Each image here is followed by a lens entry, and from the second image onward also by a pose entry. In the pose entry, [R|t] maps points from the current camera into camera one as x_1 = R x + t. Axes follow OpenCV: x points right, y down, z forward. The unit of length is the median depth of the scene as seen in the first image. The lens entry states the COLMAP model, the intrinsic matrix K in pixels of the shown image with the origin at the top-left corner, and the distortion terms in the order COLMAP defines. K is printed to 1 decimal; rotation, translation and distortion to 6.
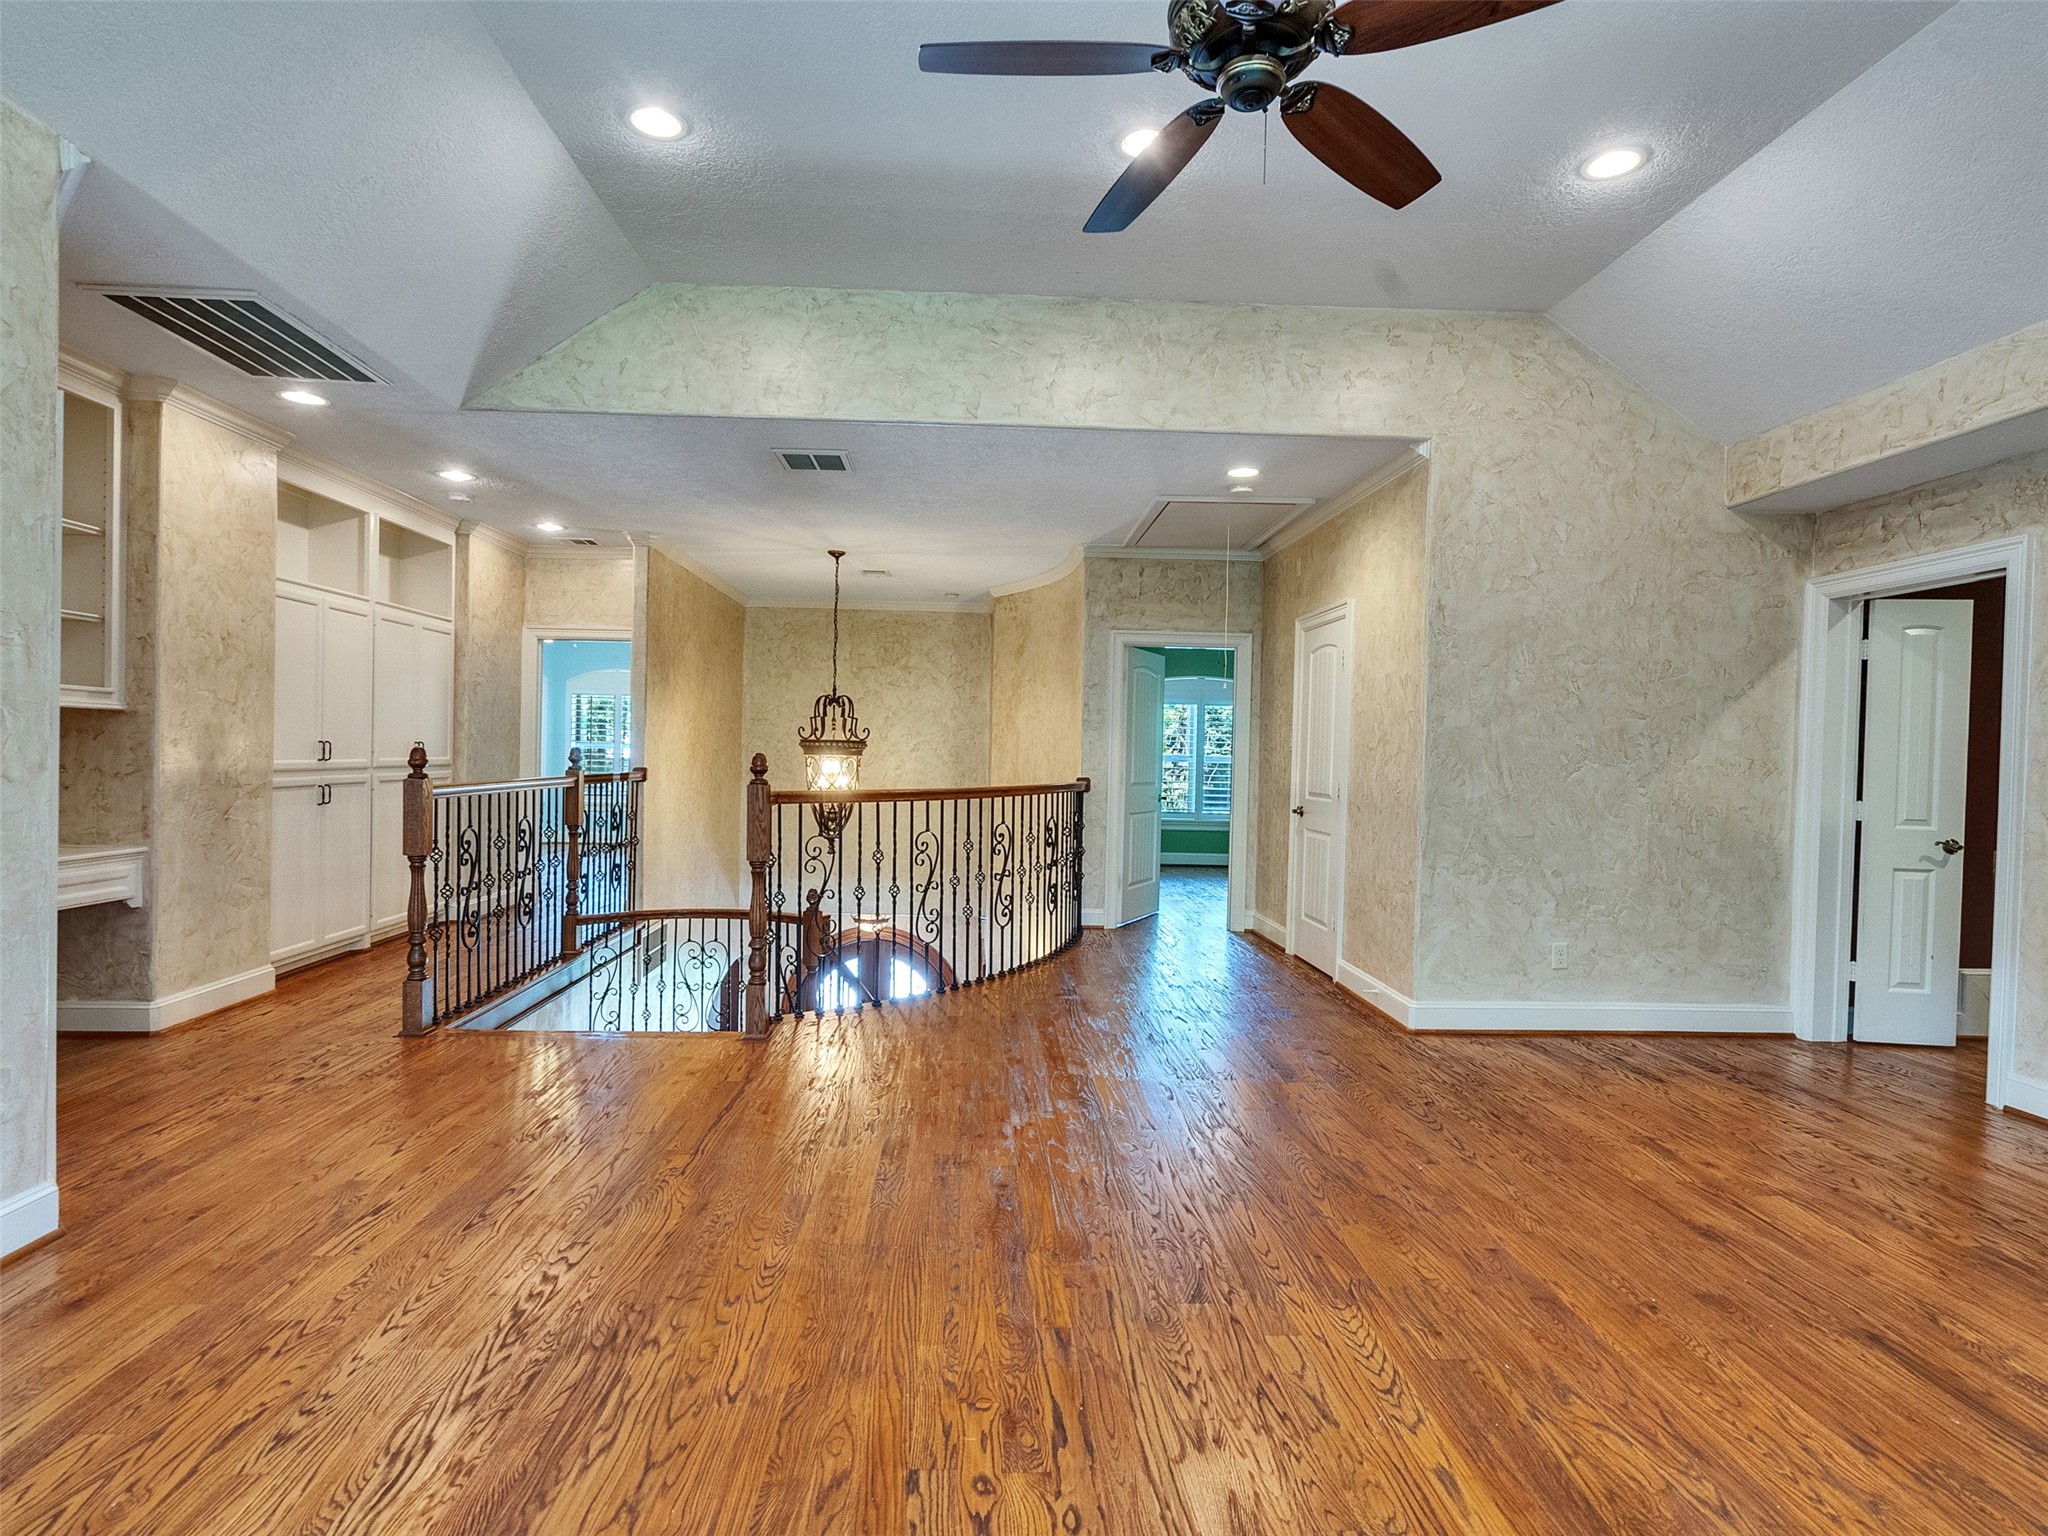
lens RADIAL K [[1043.1, 0, 1015.1], [0, 1043.1, 767.5], [0, 0, 1]] dist [-0.007464, 0.001076]
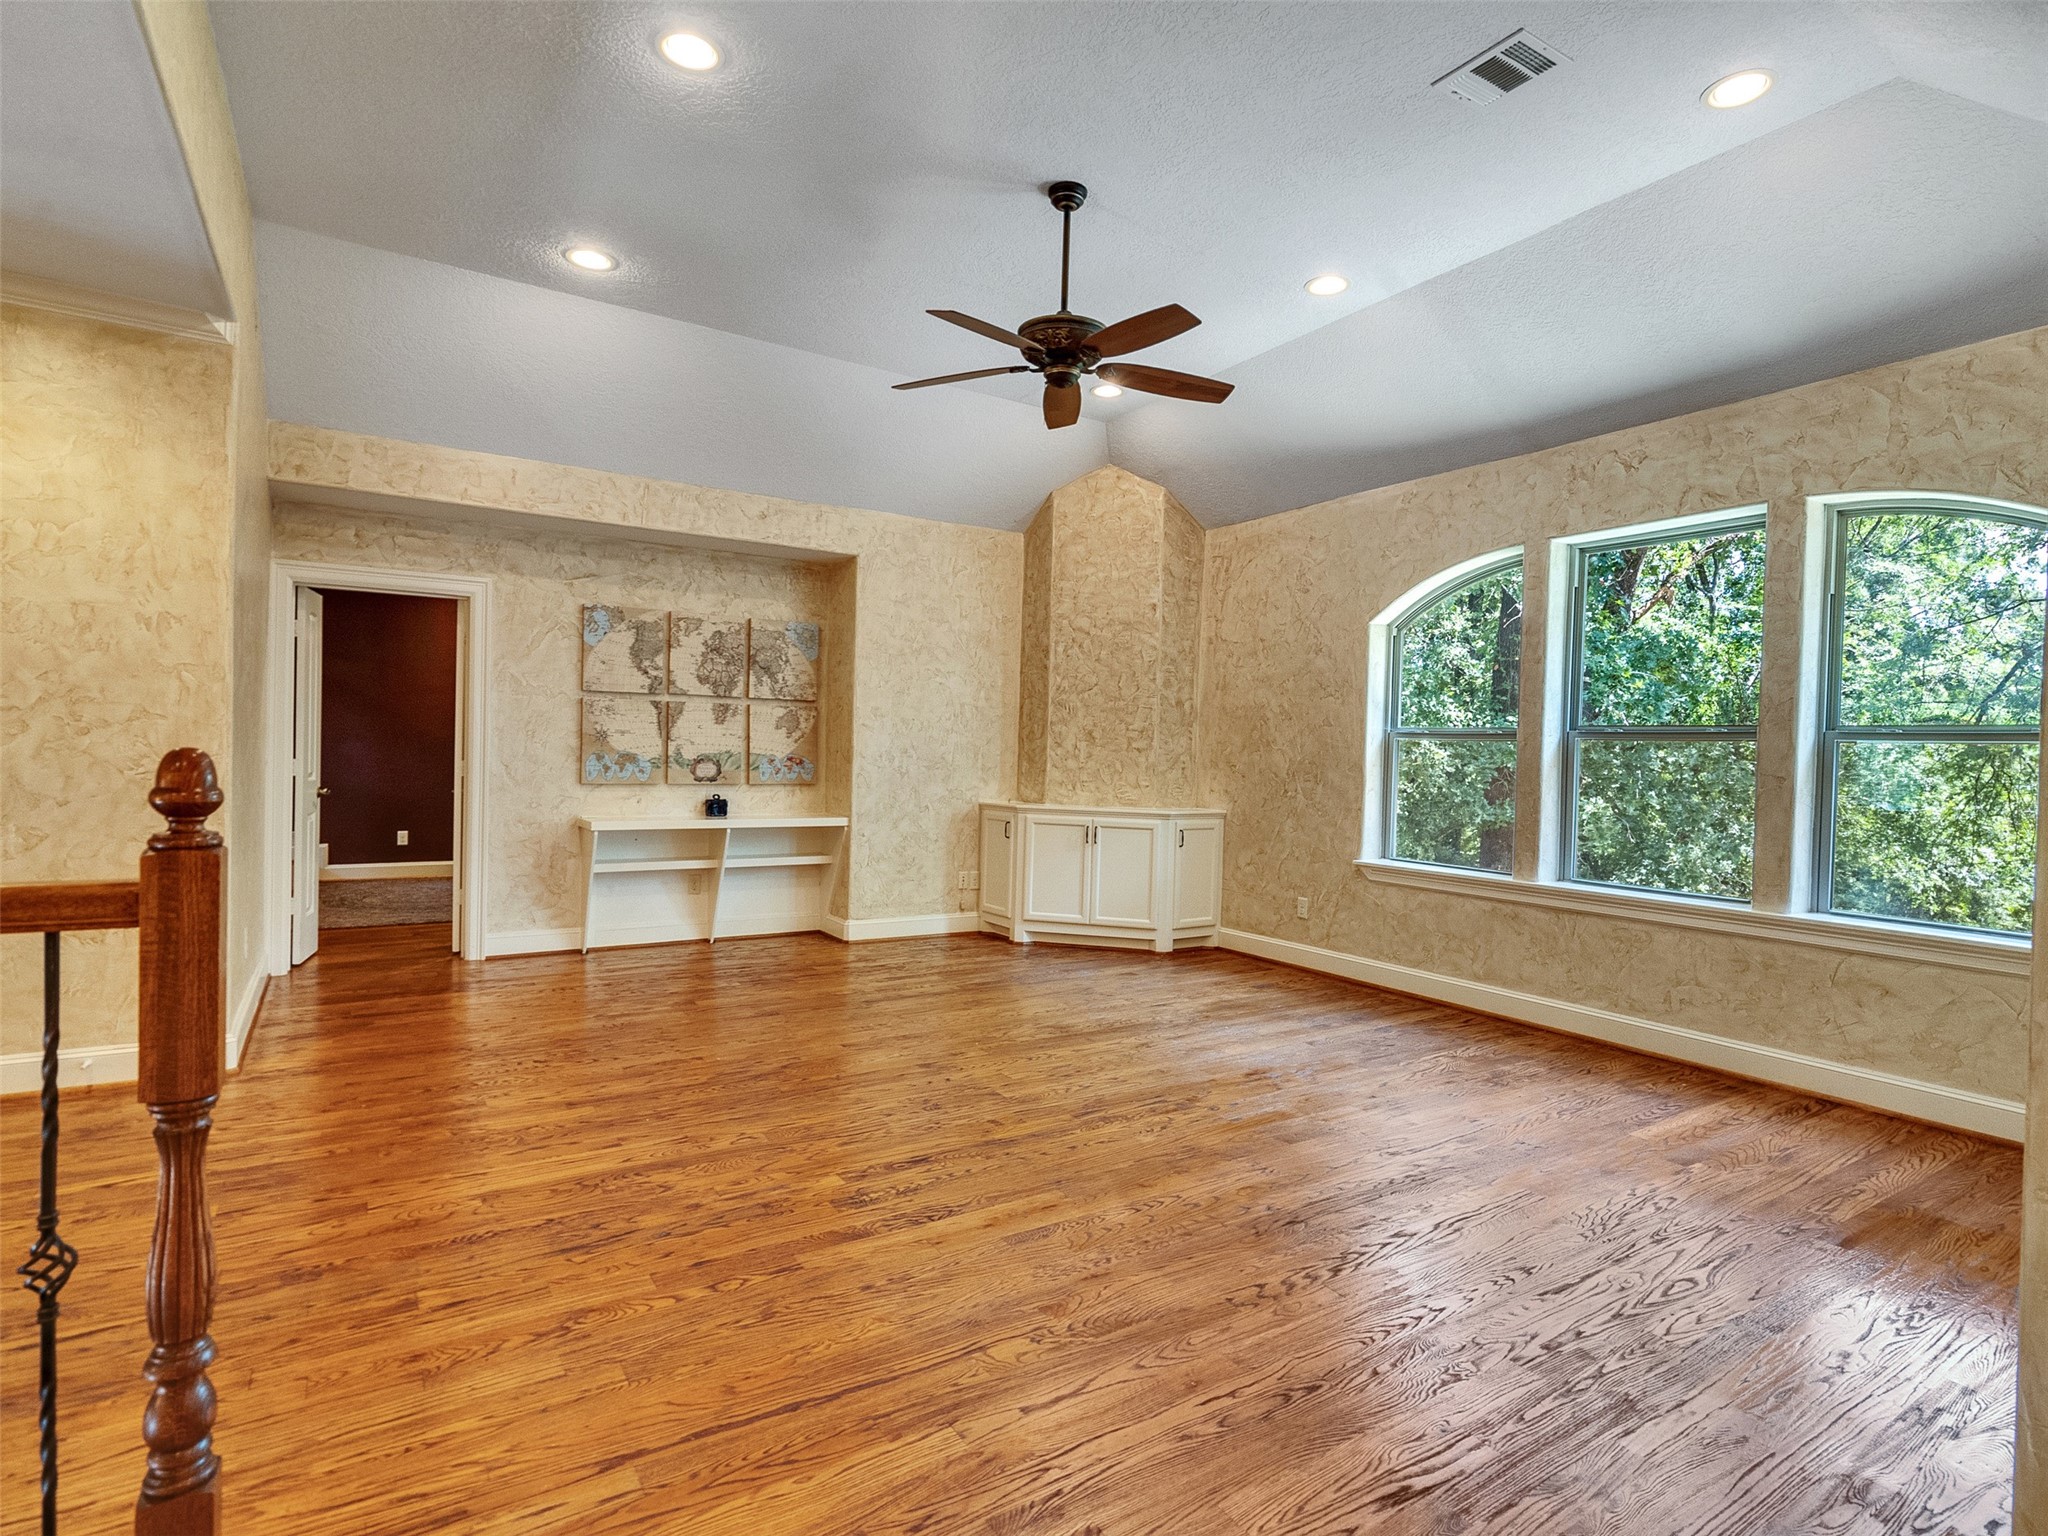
lens RADIAL K [[1043.1, 0, 1015.1], [0, 1043.1, 767.5], [0, 0, 1]] dist [-0.007464, 0.001076]
pose [[-0.493693, -0.047878, 0.868317, -1.239174], [-0.021417, 0.998850, 0.042898, -0.052337], [-0.869372, 0.002582, -0.494151, 1.829400]]
